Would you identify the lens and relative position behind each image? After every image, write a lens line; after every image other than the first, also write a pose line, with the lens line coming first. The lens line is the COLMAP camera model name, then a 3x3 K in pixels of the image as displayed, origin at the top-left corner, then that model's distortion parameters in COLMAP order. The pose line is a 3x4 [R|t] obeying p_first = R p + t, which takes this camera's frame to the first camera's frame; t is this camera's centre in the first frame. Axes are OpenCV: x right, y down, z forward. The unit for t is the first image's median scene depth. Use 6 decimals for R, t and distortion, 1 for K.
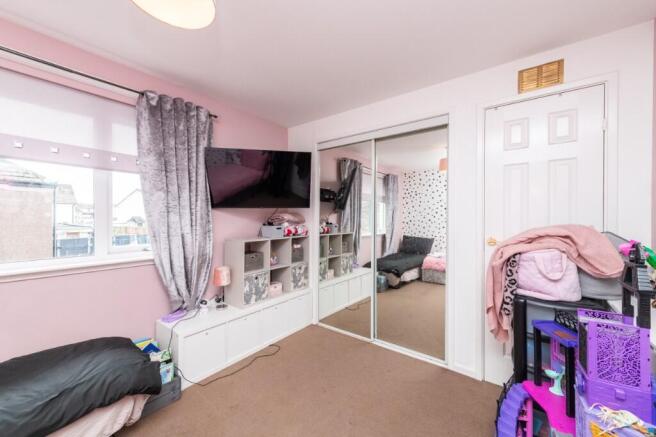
lens RADIAL K [[258.4, 0, 327.1], [0, 258.4, 219.8], [0, 0, 1]] dist [0.000718, -0.000434]
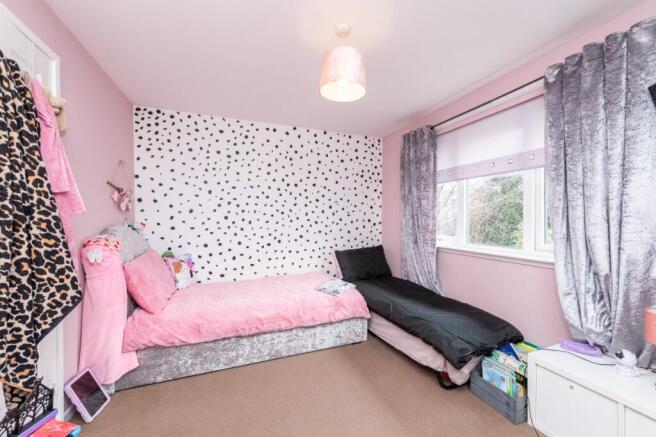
lens RADIAL K [[258.4, 0, 327.1], [0, 258.4, 219.8], [0, 0, 1]] dist [0.000718, -0.000434]
pose [[-0.538834, 0.000458, -0.842412, 0.377182], [-0.010380, 0.999920, 0.007183, 0.009122], [0.842348, 0.012614, -0.538786, 0.713274]]
